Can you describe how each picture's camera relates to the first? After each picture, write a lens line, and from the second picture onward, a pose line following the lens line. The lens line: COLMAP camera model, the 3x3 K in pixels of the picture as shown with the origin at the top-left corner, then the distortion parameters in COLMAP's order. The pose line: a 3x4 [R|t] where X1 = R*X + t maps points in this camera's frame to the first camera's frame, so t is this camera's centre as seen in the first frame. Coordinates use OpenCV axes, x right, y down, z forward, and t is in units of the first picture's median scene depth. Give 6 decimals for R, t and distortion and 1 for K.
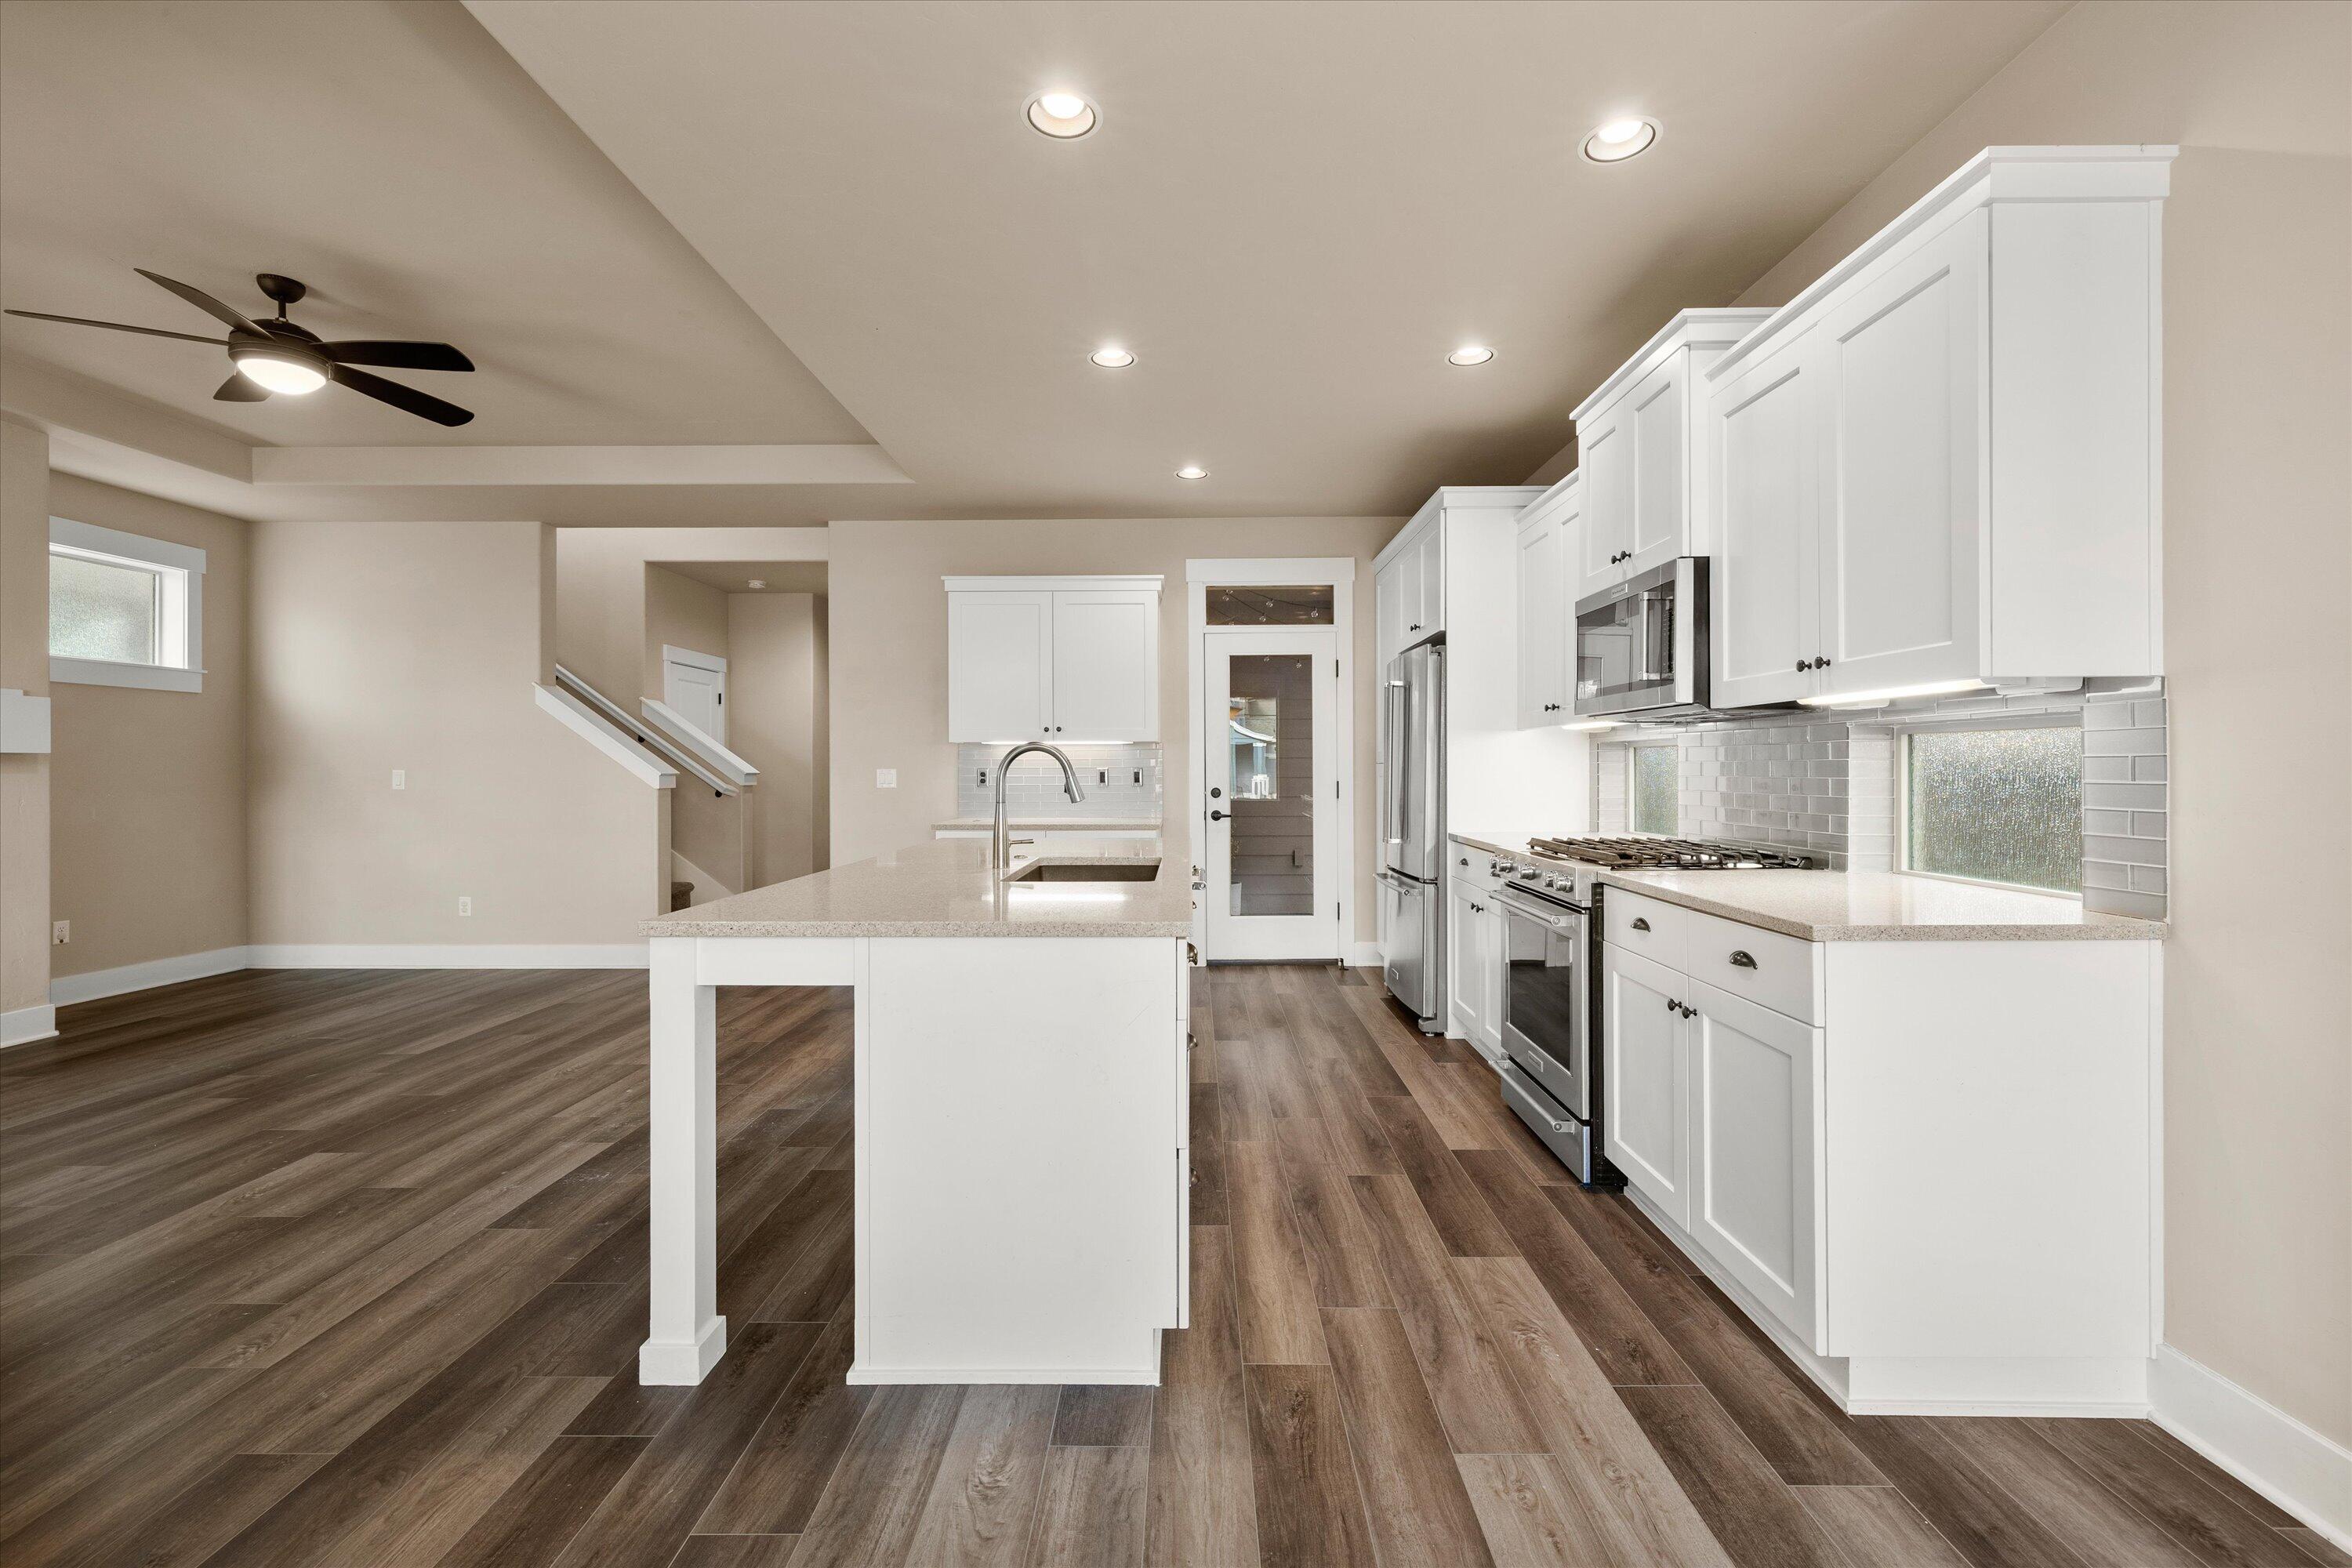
lens RADIAL K [[998.6, 0, 1176.9], [0, 998.6, 769.2], [0, 0, 1]] dist [-0.000198, -0.000121]
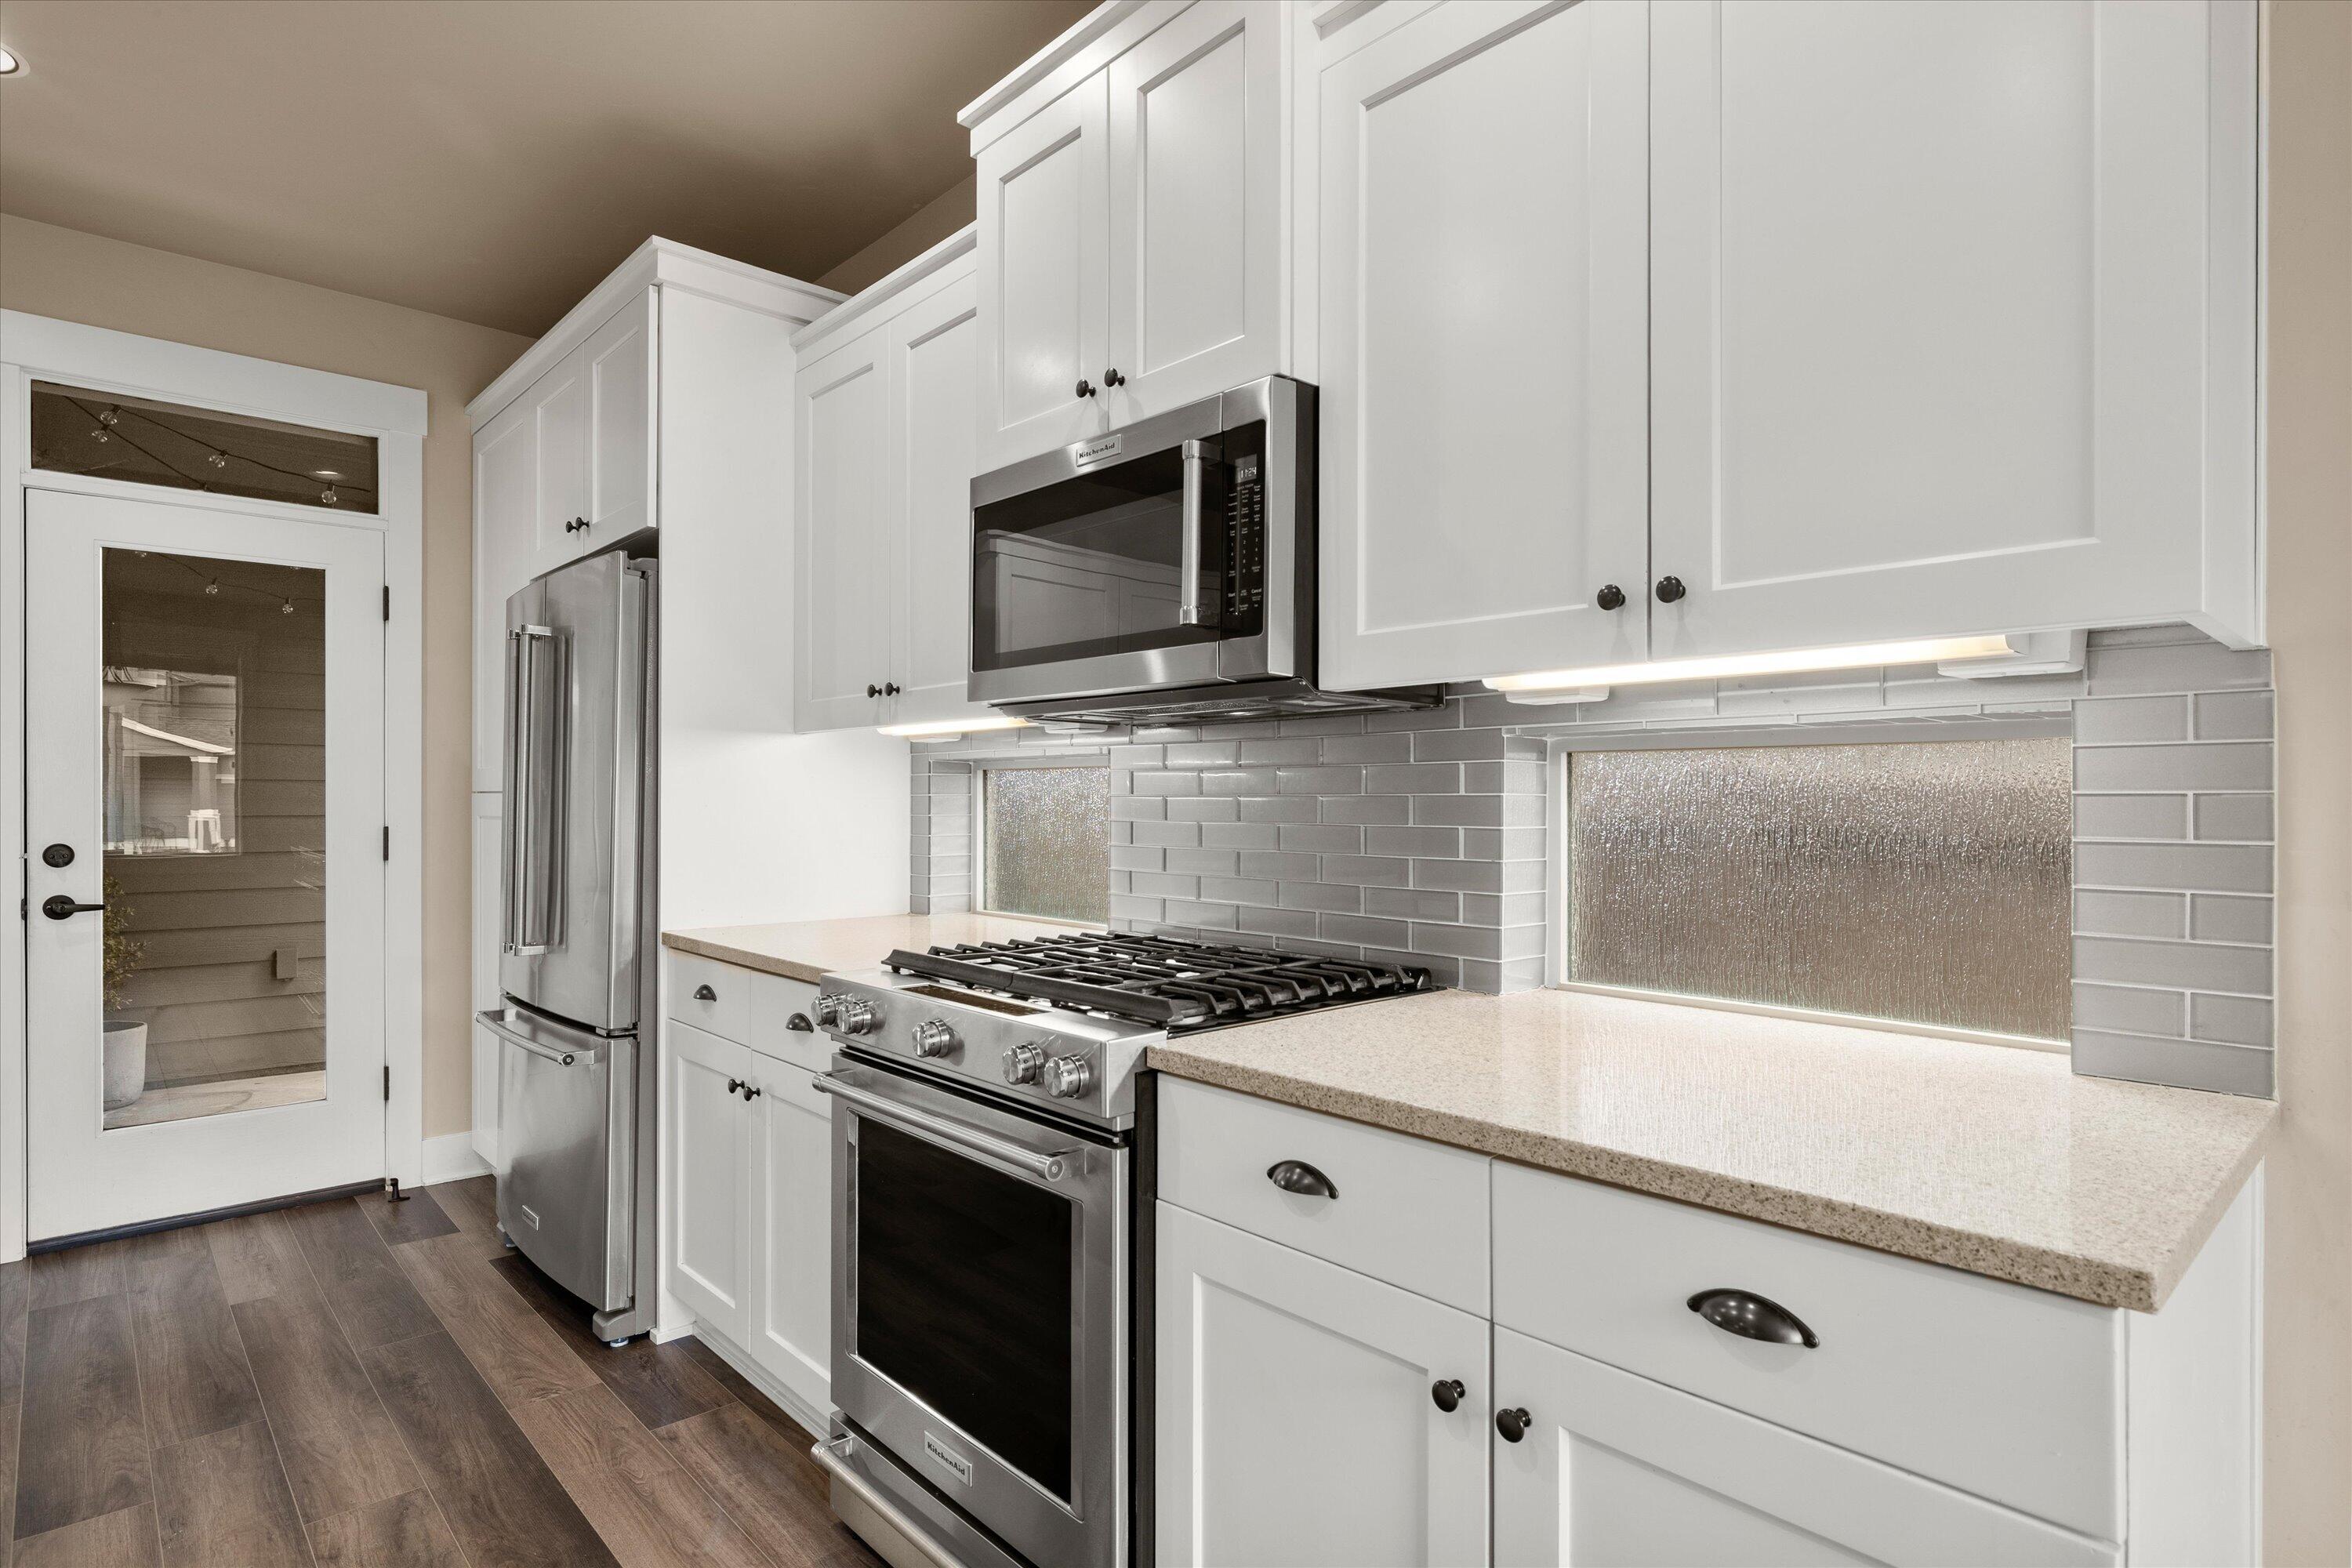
lens RADIAL K [[1214.5, 0, 1177.9], [0, 1214.5, 796.8], [0, 0, 1]] dist [-0.000477, 0.000442]
pose [[0.725865, 0.005006, 0.687819, 0.040903], [-0.003327, 0.999987, -0.003766, -0.003001], [-0.687829, 0.000445, 0.725873, 0.387335]]
